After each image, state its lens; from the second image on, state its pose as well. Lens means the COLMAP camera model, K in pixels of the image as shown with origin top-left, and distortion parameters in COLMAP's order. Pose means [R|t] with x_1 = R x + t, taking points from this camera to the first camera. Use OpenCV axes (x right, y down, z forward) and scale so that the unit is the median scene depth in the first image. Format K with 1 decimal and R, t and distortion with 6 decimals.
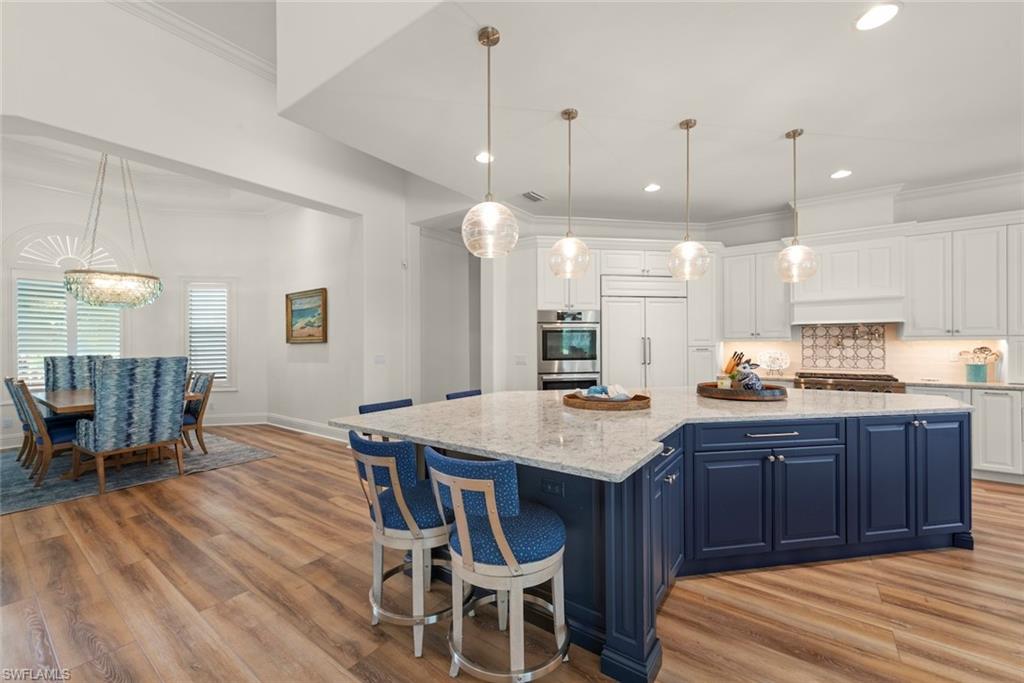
lens RADIAL K [[386.7, 0, 518.1], [0, 386.7, 342.5], [0, 0, 1]] dist [-0.003508, 0.001056]
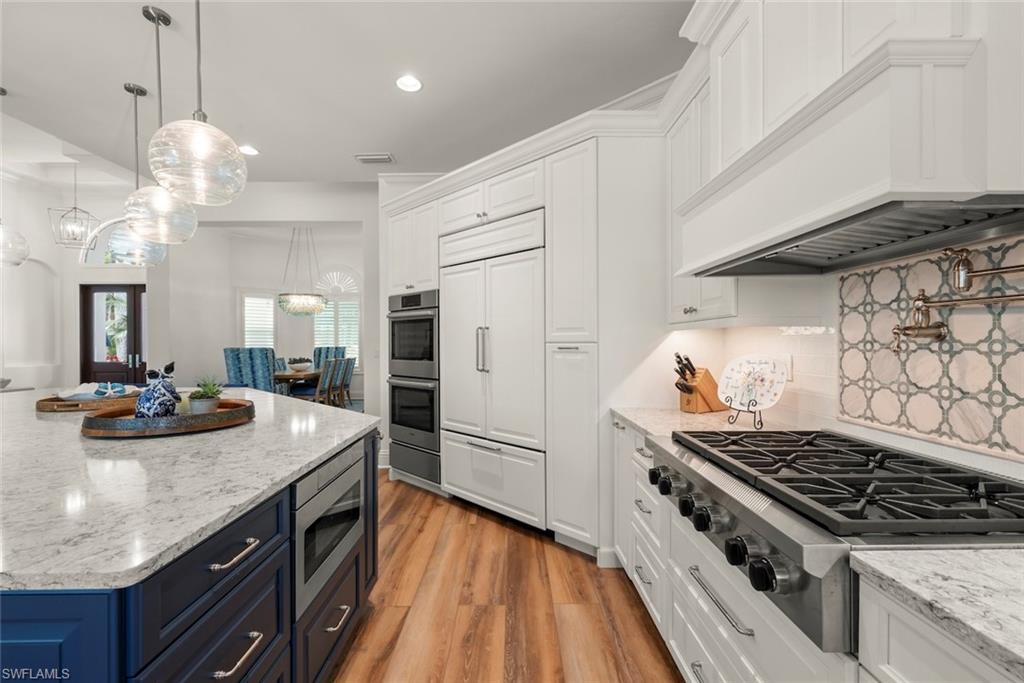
lens RADIAL K [[440.1, 0, 513.7], [0, 440.1, 345.1], [0, 0, 1]] dist [0.000635, 0.000606]
pose [[0.588123, 0.008028, -0.808732, 0.921392], [0.001555, 0.999938, 0.011057, 0.007752], [0.808770, -0.007761, 0.588074, 0.648651]]
